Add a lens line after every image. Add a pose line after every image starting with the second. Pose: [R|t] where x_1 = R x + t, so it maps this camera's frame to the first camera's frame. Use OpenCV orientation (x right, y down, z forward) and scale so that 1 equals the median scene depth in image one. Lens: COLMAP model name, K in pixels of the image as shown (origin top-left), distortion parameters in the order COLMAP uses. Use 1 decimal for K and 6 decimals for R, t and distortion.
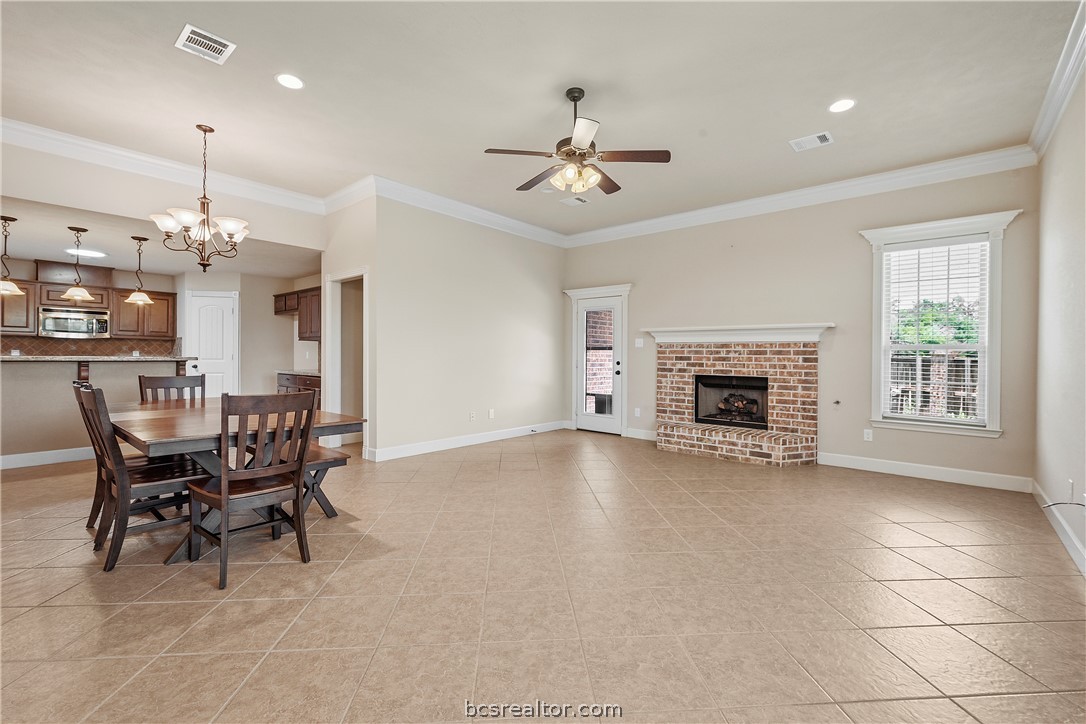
lens RADIAL K [[459.5, 0, 542.2], [0, 459.5, 358.9], [0, 0, 1]] dist [-0.002769, -0.000188]
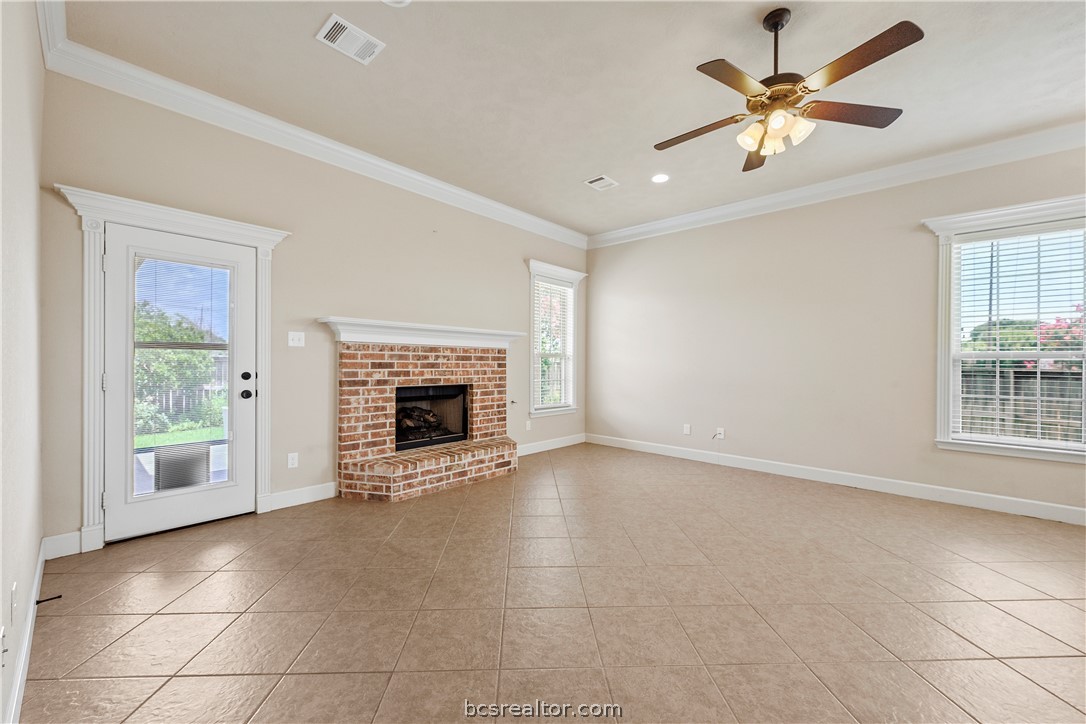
lens RADIAL K [[423.1, 0, 538.5], [0, 423.1, 361.7], [0, 0, 1]] dist [-0.005547, 0.000000]
pose [[0.032654, -0.009134, 0.999425, -0.362137], [-0.001116, 0.999957, 0.009175, -0.014124], [-0.999466, -0.001415, 0.032643, 0.793524]]
